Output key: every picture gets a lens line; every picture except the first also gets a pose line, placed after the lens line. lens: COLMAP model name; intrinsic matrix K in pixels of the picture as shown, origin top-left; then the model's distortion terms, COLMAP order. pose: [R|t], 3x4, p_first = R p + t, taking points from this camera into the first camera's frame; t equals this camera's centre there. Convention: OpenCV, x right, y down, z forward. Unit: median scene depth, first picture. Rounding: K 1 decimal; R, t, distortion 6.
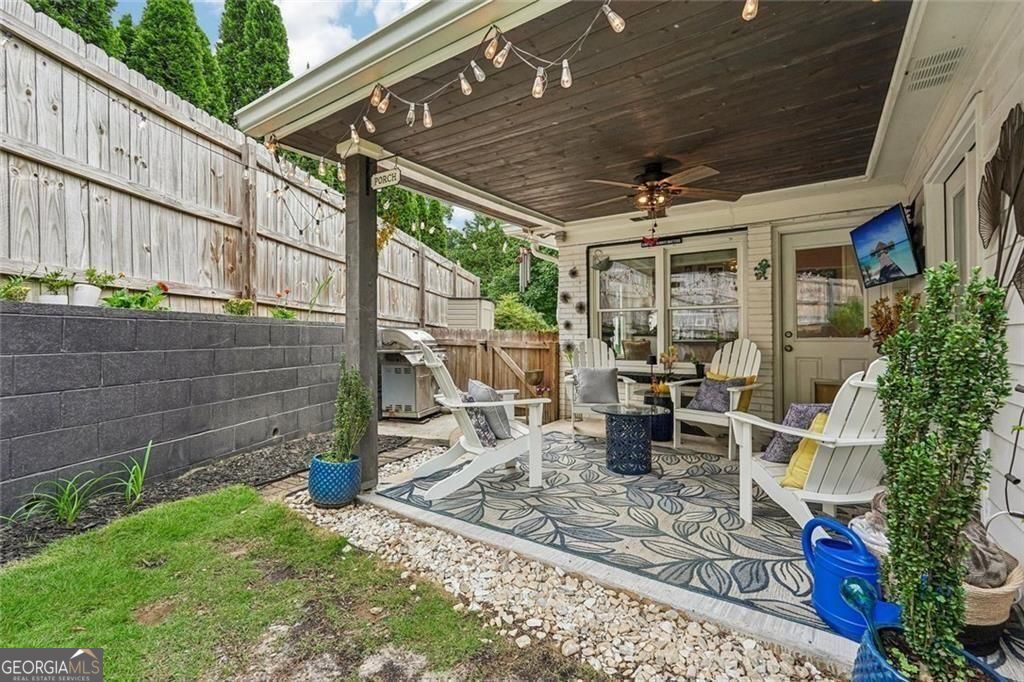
lens RADIAL K [[457.7, 0, 512.8], [0, 457.7, 328.6], [0, 0, 1]] dist [-0.015121, 0.007780]
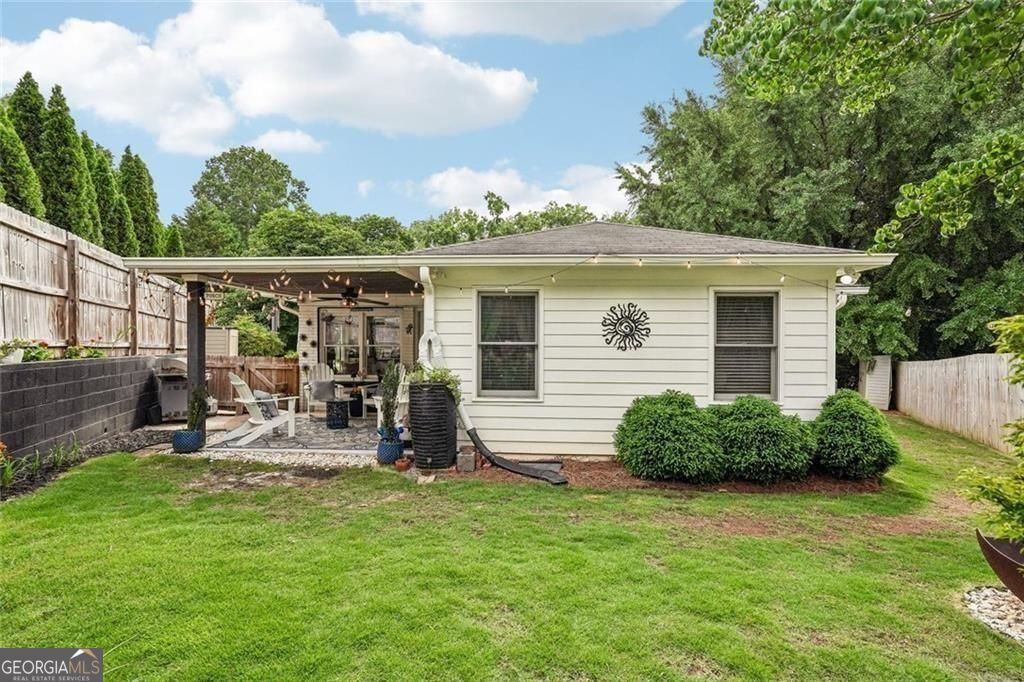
lens RADIAL K [[461.9, 0, 515.3], [0, 461.9, 336.9], [0, 0, 1]] dist [-0.015861, 0.007073]
pose [[0.846104, 0.004338, 0.533000, -0.162787], [-0.008181, 0.999955, 0.004848, -0.112898], [-0.532955, -0.008463, 0.846101, -1.061064]]
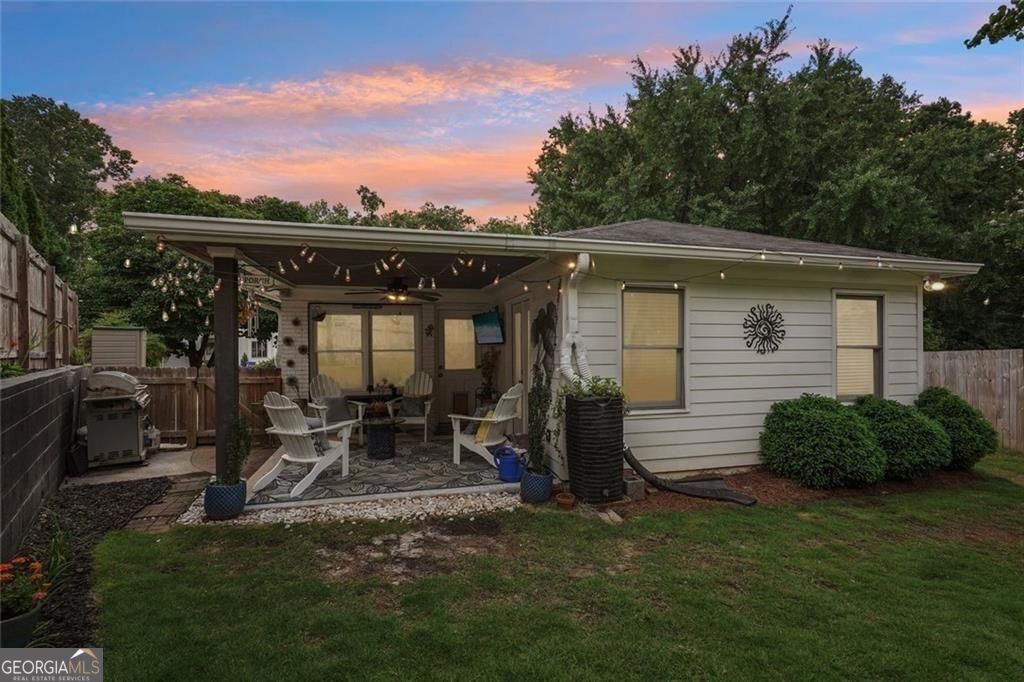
lens RADIAL K [[454.9, 0, 512.0], [0, 454.9, 341.0], [0, 0, 1]] dist [-0.016020, 0.007562]
pose [[0.646723, -0.000265, 0.762725, -0.587870], [-0.006200, 0.999965, 0.005604, -0.107378], [-0.762700, -0.008353, 0.646699, -0.360411]]
